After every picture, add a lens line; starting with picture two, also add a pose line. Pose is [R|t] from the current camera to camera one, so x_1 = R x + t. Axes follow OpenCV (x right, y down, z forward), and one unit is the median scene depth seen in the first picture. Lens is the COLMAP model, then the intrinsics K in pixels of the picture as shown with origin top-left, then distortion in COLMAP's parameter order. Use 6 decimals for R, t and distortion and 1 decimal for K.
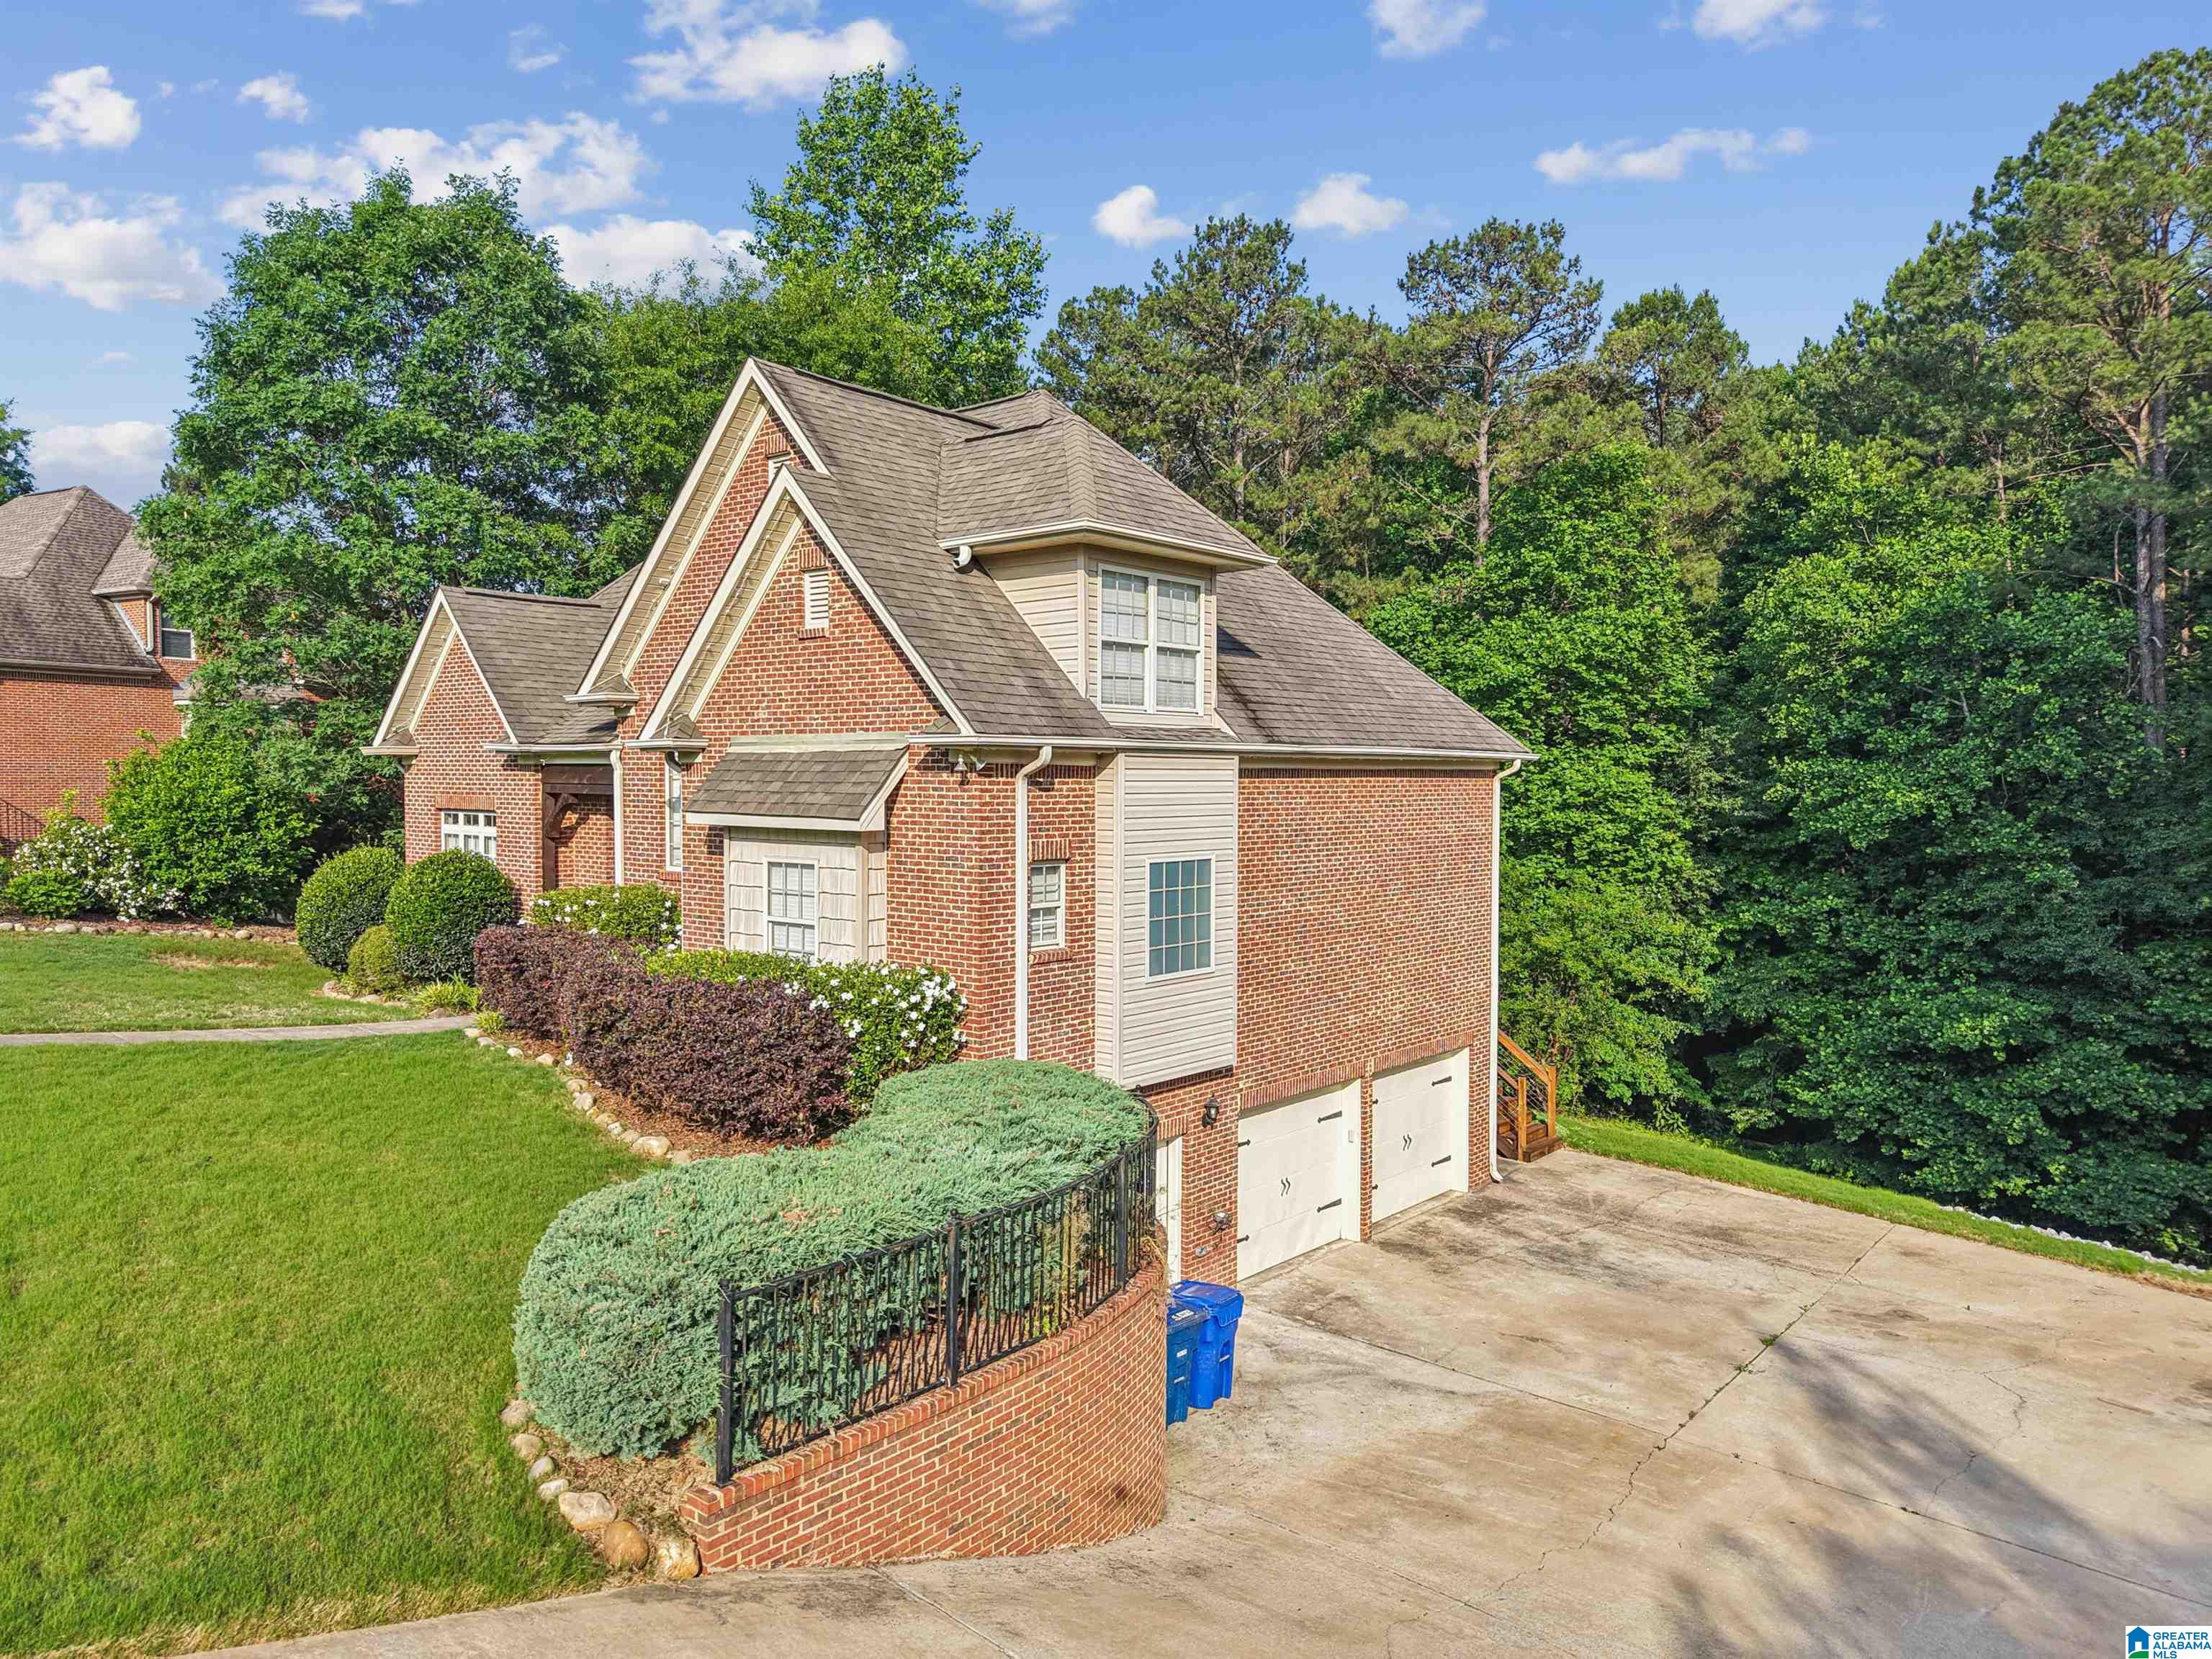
lens RADIAL K [[1542.2, 0, 1107.4], [0, 1542.2, 784.9], [0, 0, 1]] dist [-0.006228, -0.001712]
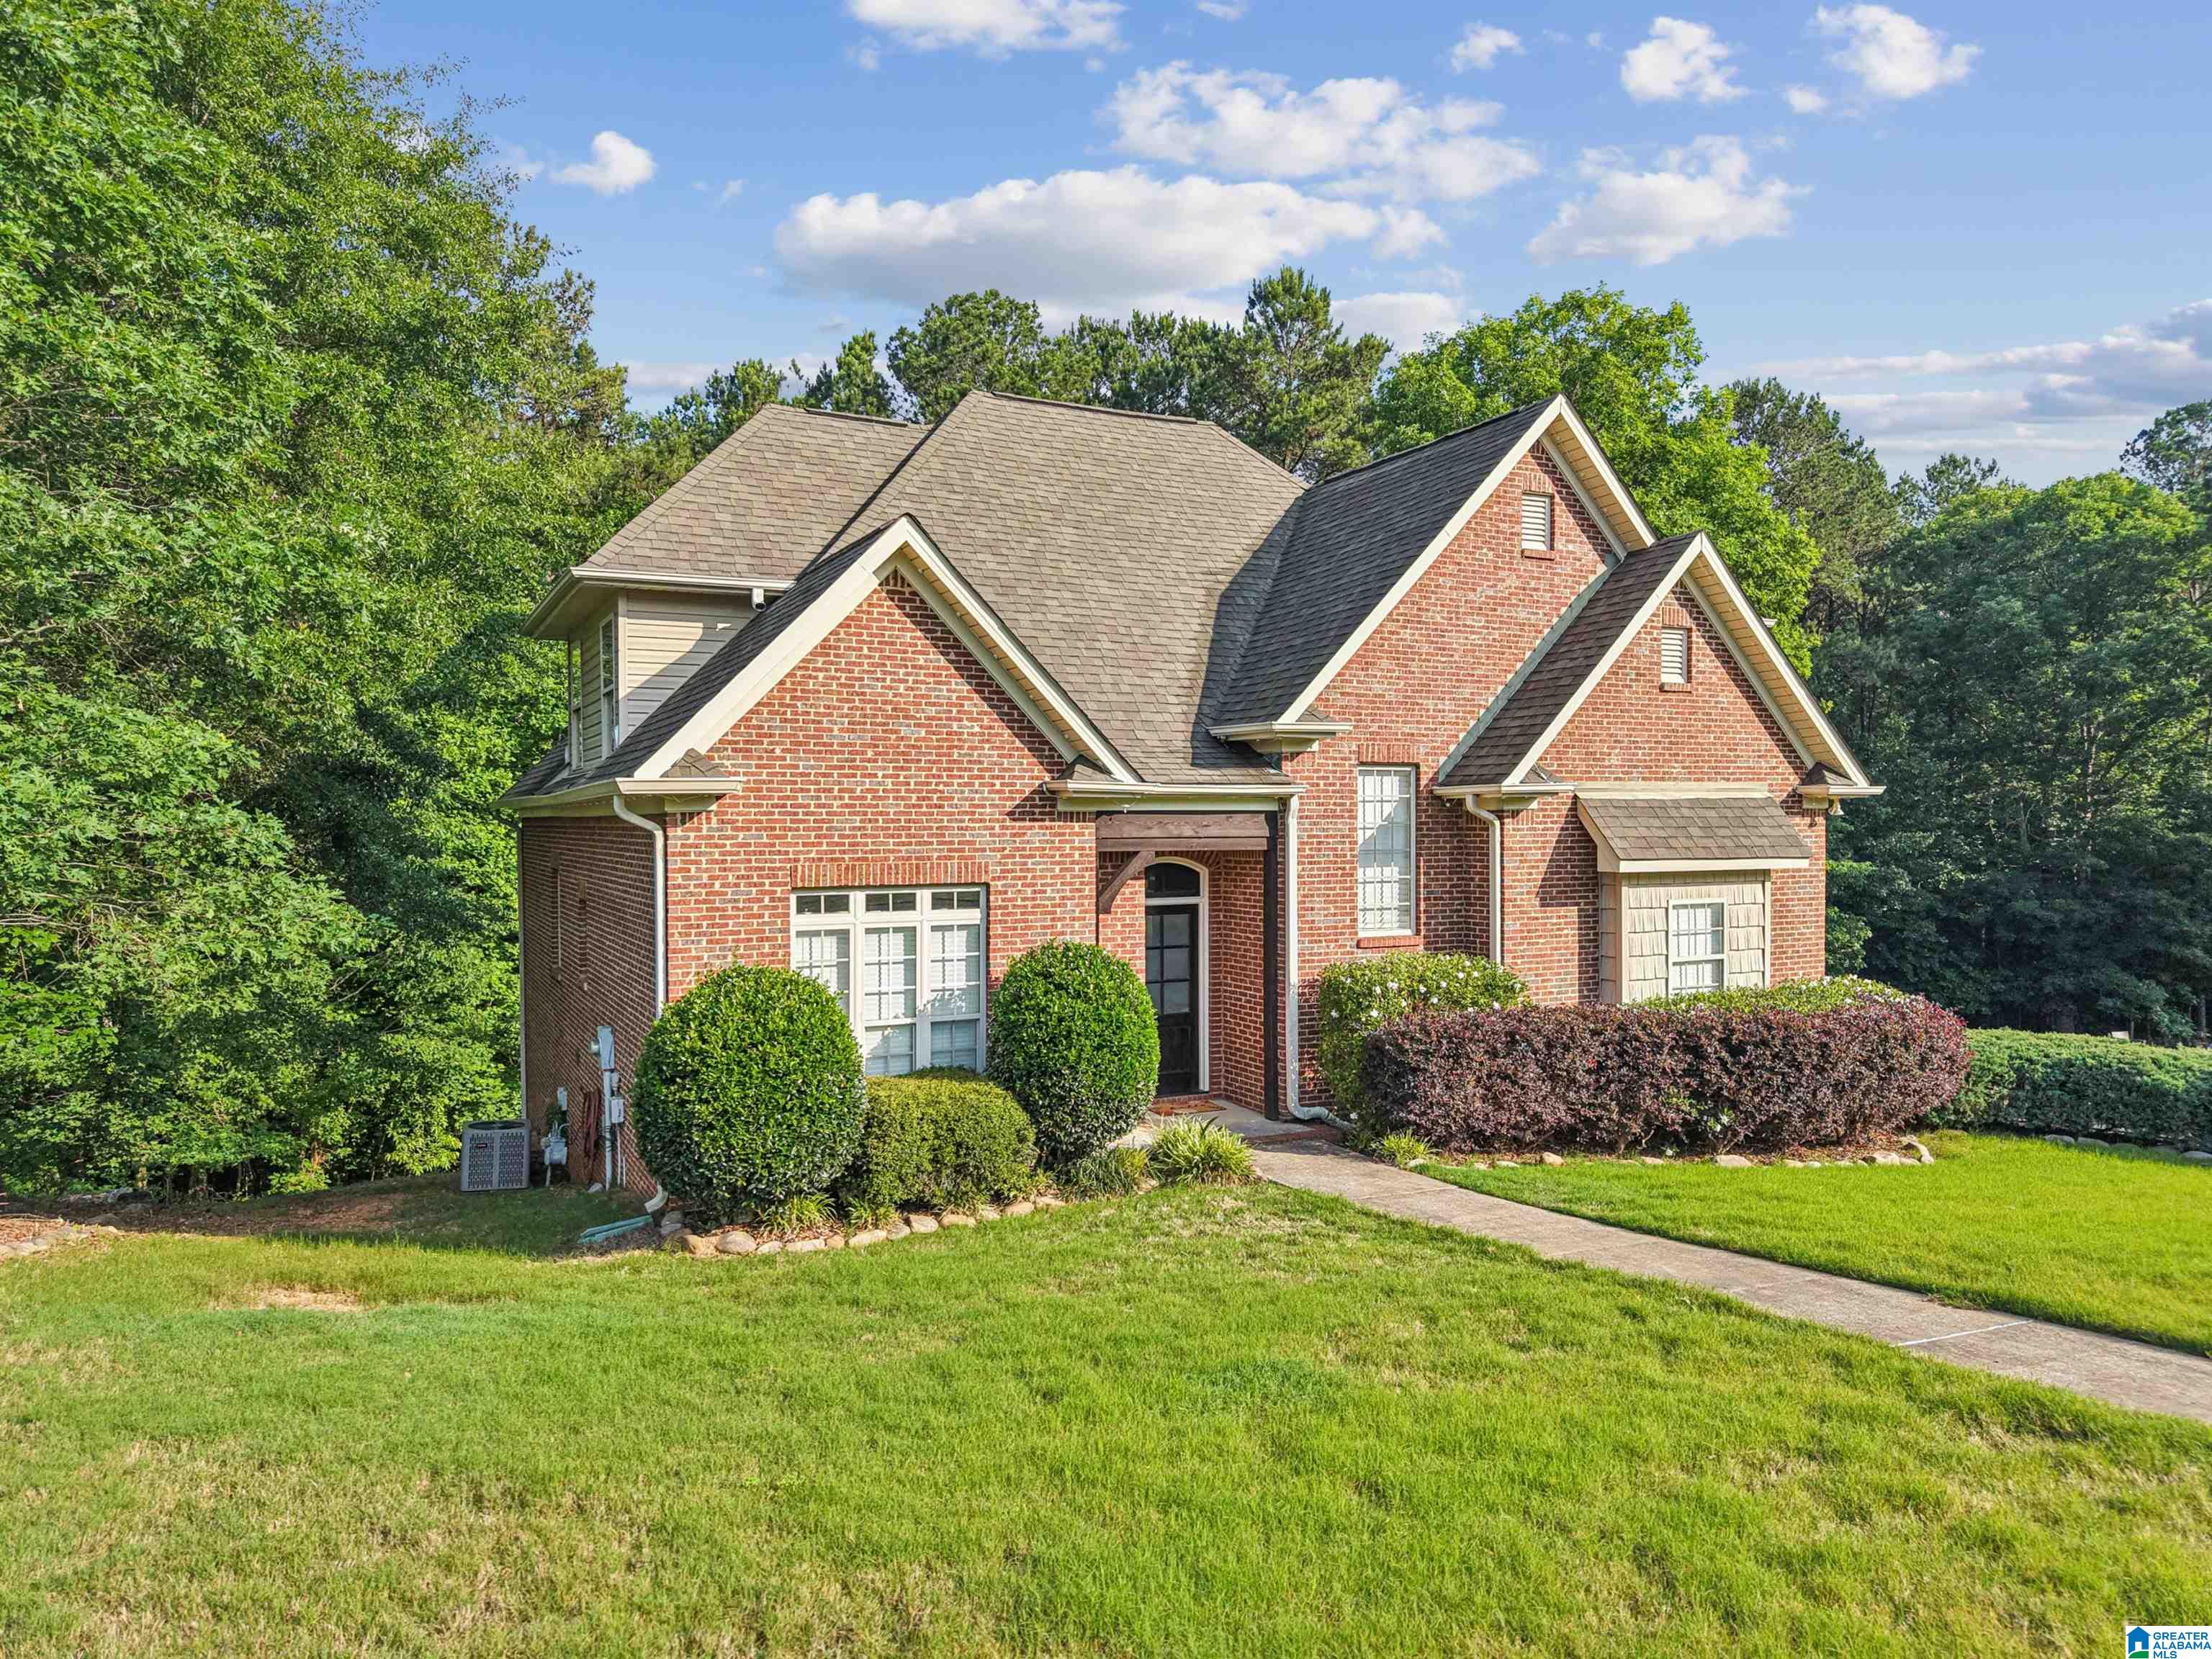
lens RADIAL K [[1542.2, 0, 1107.4], [0, 1542.2, 784.9], [0, 0, 1]] dist [-0.006228, -0.001712]
pose [[0.379859, 0.010614, 0.924984, -0.557937], [0.011030, 0.999811, -0.016002, -0.007741], [-0.924979, 0.016281, 0.379670, 0.403635]]
